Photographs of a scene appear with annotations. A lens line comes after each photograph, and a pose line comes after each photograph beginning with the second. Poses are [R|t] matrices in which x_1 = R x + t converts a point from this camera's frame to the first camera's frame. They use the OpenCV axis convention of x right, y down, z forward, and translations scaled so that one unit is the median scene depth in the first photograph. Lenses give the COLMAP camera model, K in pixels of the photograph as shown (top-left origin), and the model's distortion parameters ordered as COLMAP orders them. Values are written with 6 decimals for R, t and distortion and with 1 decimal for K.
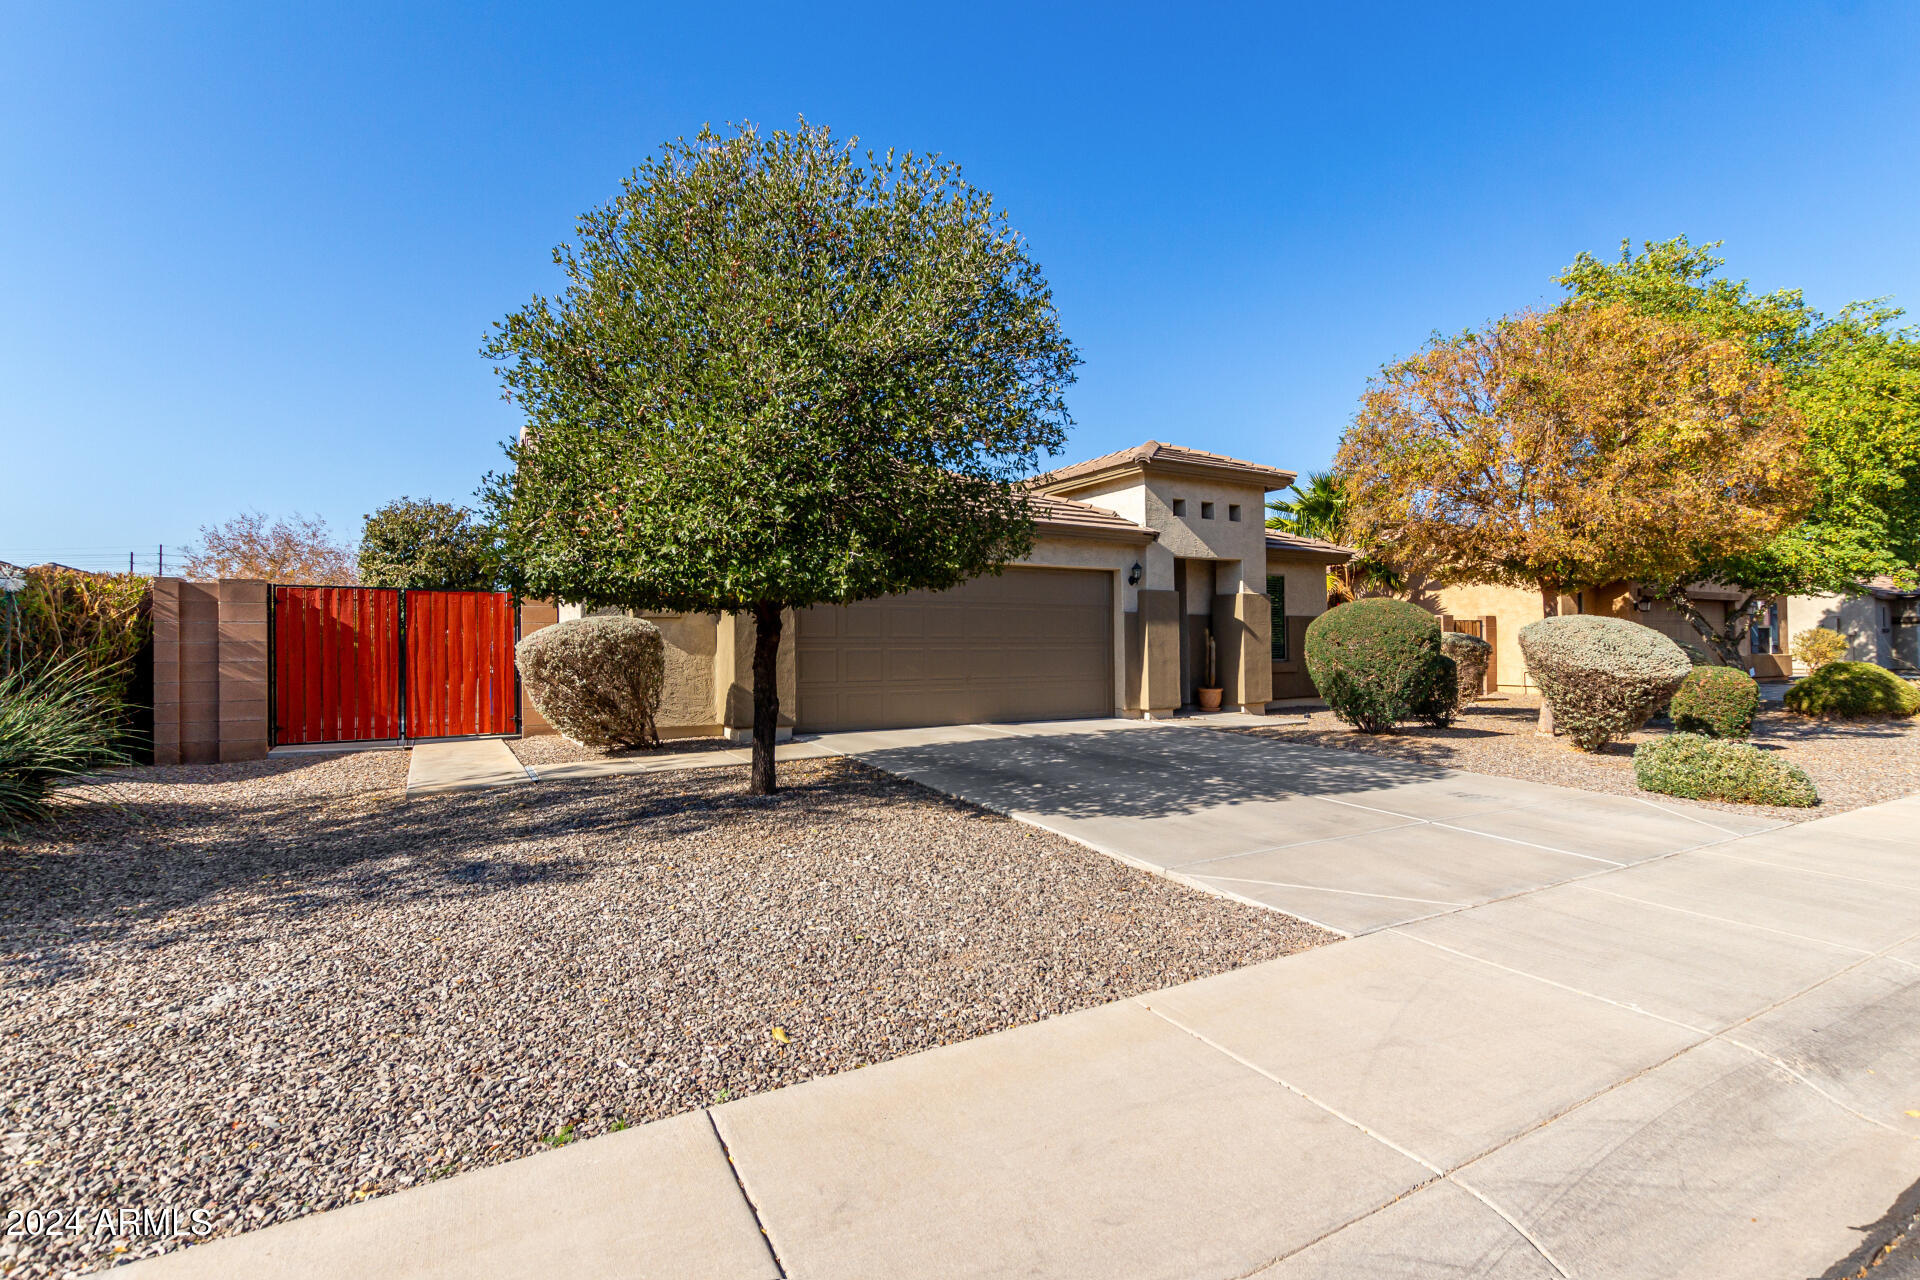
lens RADIAL K [[900.1, 0, 942.4], [0, 900.1, 614.6], [0, 0, 1]] dist [0.009848, 0.000837]
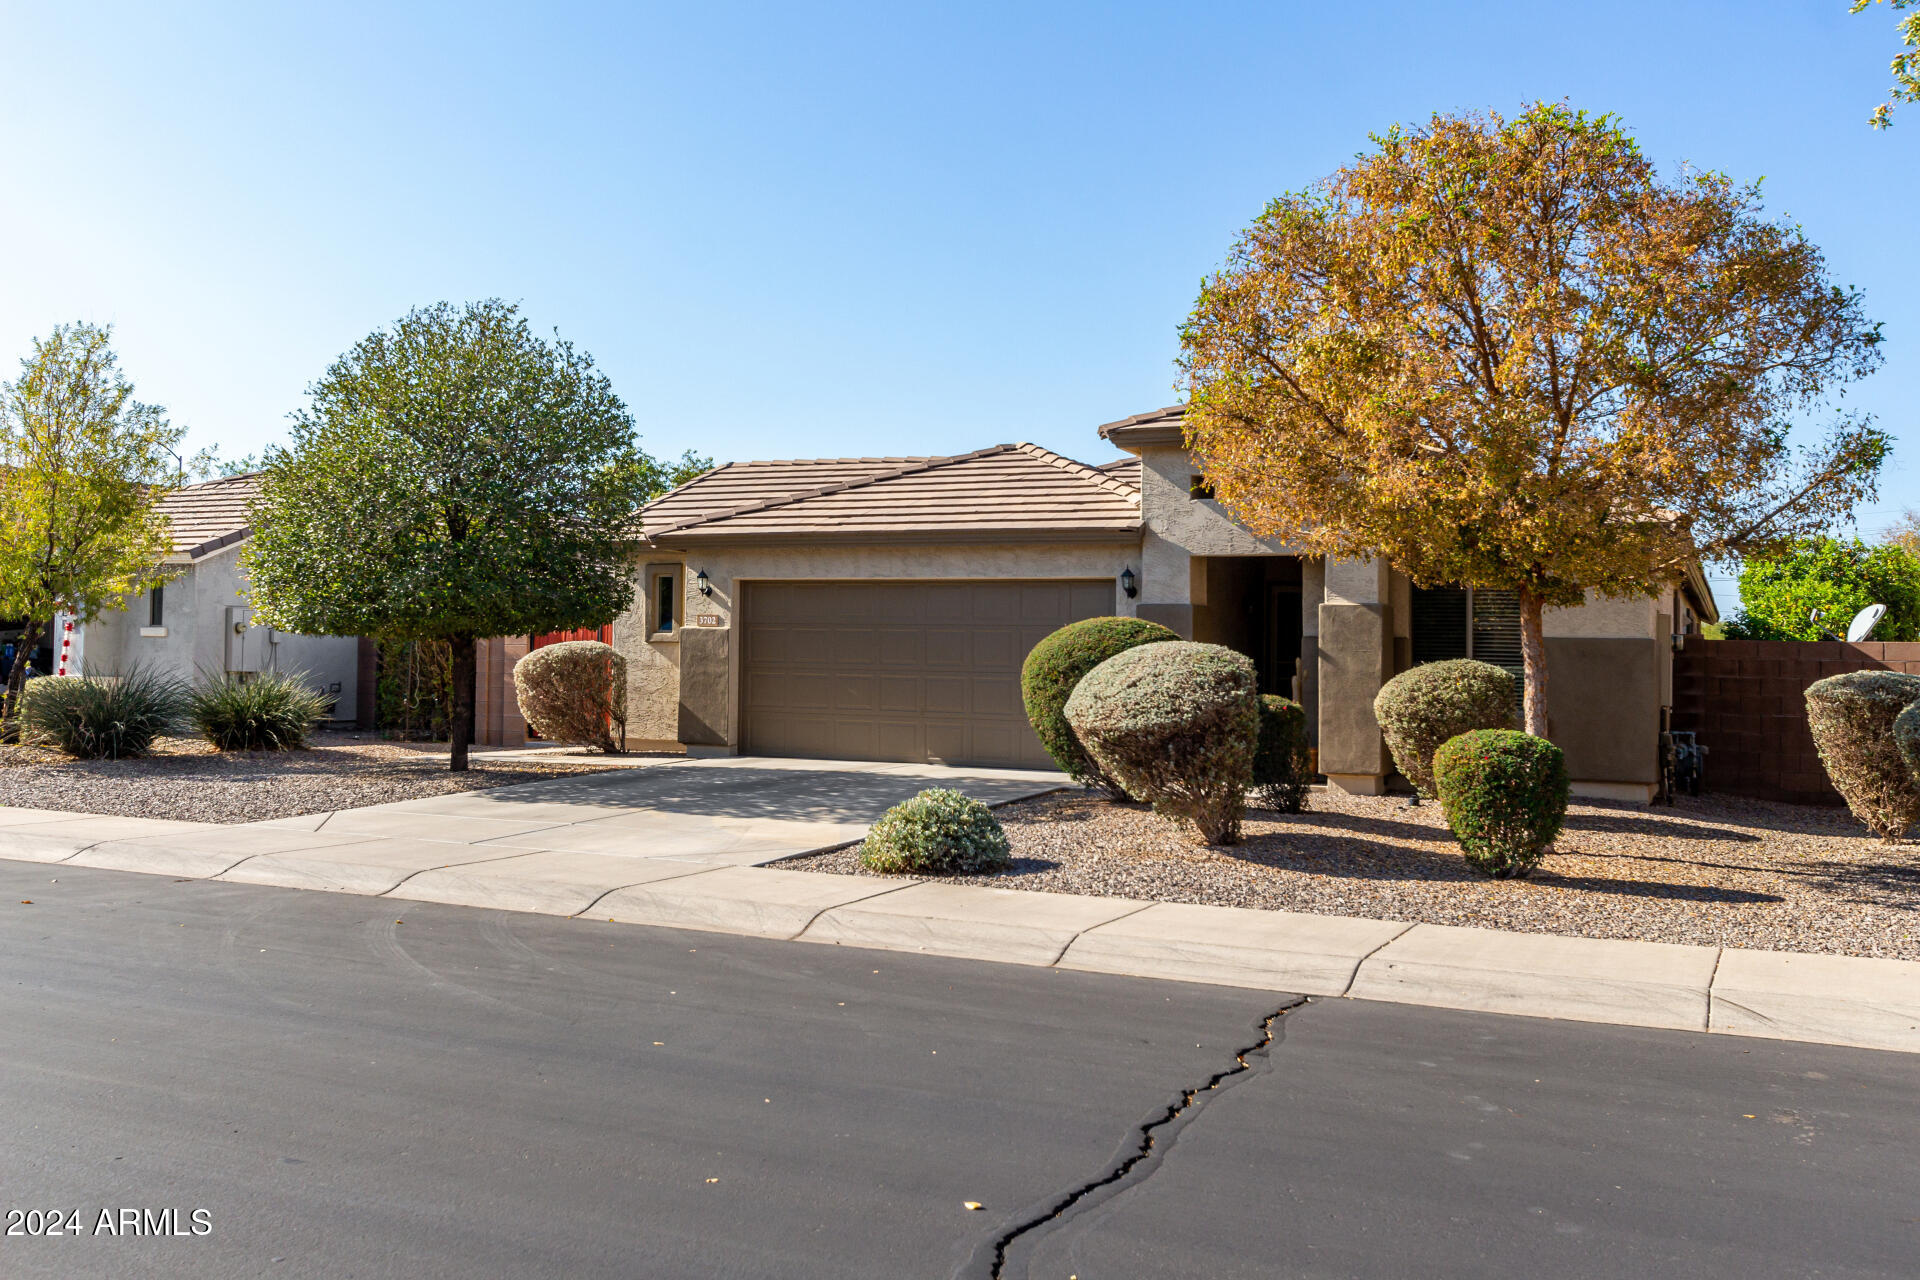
lens RADIAL K [[1652.7, 0, 966.3], [0, 1652.7, 634.8], [0, 0, 1]] dist [0.009629, -0.008178]
pose [[0.575666, -0.000917, -0.817684, 1.498936], [0.006374, 0.999974, 0.003367, -0.009391], [0.817660, -0.007150, 0.575657, 0.116248]]
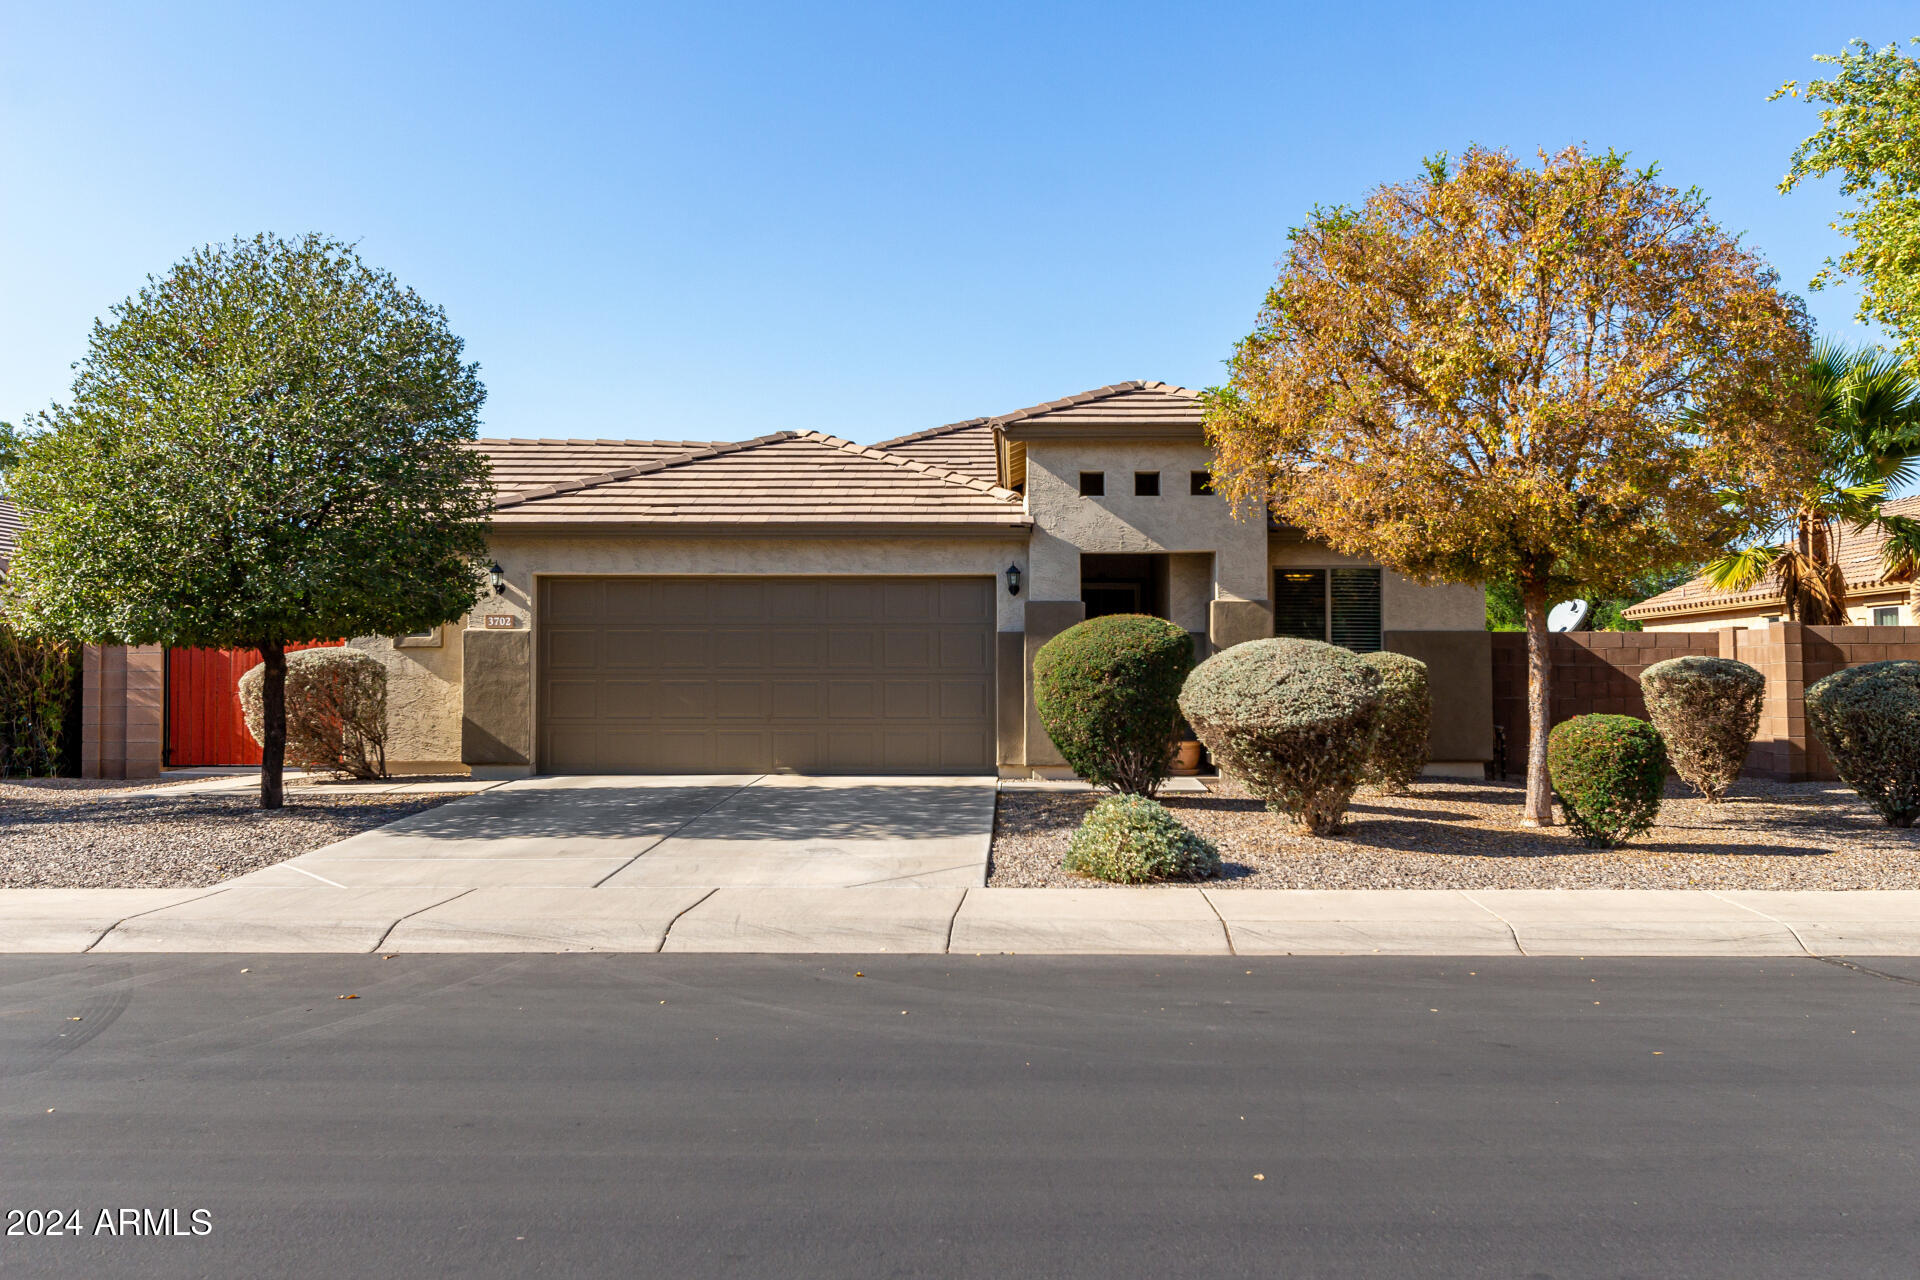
lens RADIAL K [[1652.7, 0, 992.4], [0, 1652.7, 670.3], [0, 0, 1]] dist [0.009629, -0.008178]
pose [[0.865990, 0.002171, -0.500057, 1.037951], [0.014626, 0.999453, 0.029668, -0.014317], [0.499847, -0.033006, 0.865484, -0.209876]]
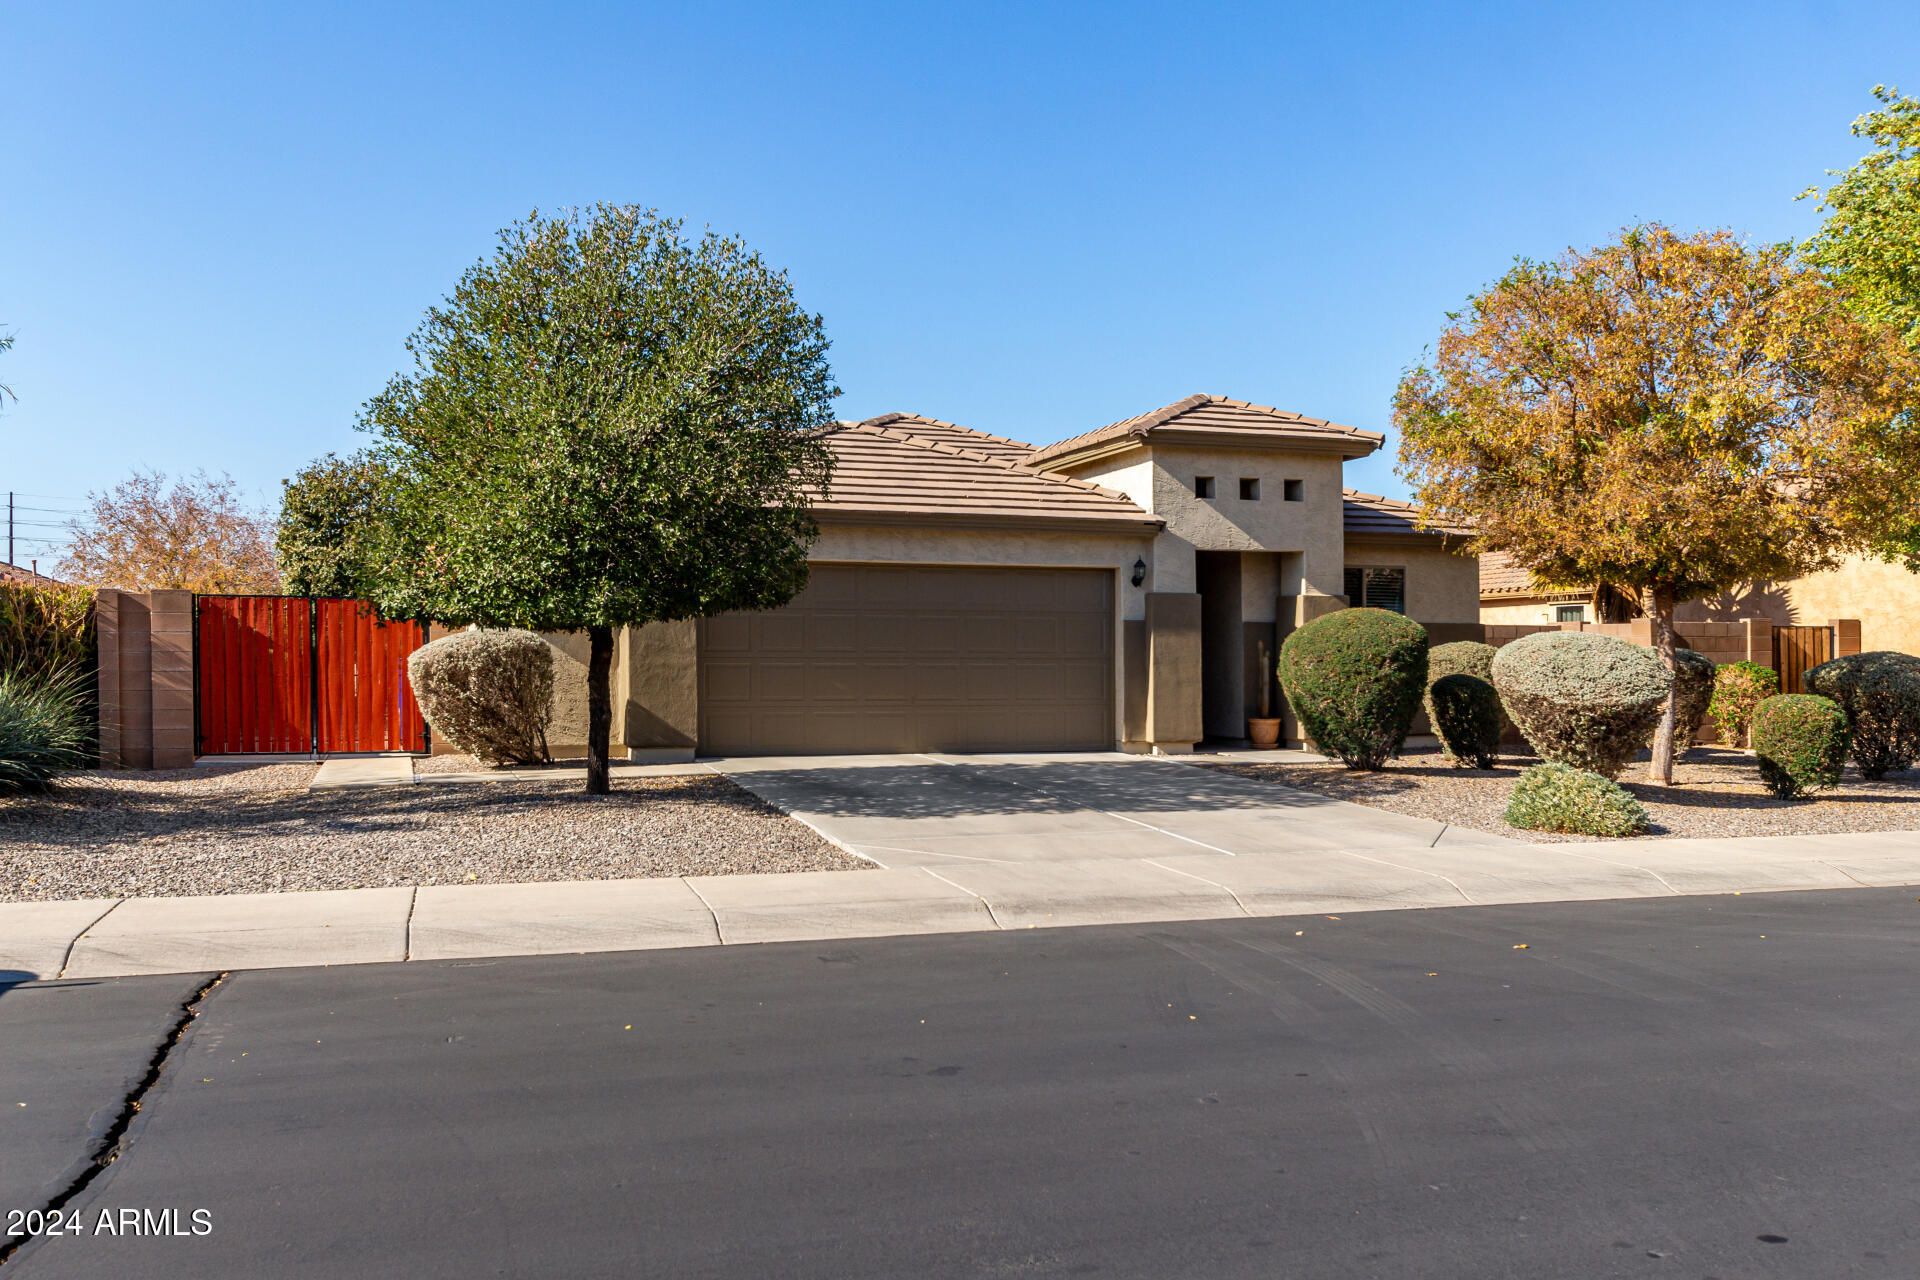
lens RADIAL K [[1652.7, 0, 890.3], [0, 1652.7, 644.8], [0, 0, 1]] dist [0.009629, -0.008178]
pose [[0.975723, 0.005969, -0.218929, 0.382189], [0.000143, 0.999611, 0.027888, -0.026618], [0.219010, -0.027242, 0.975342, -0.576229]]
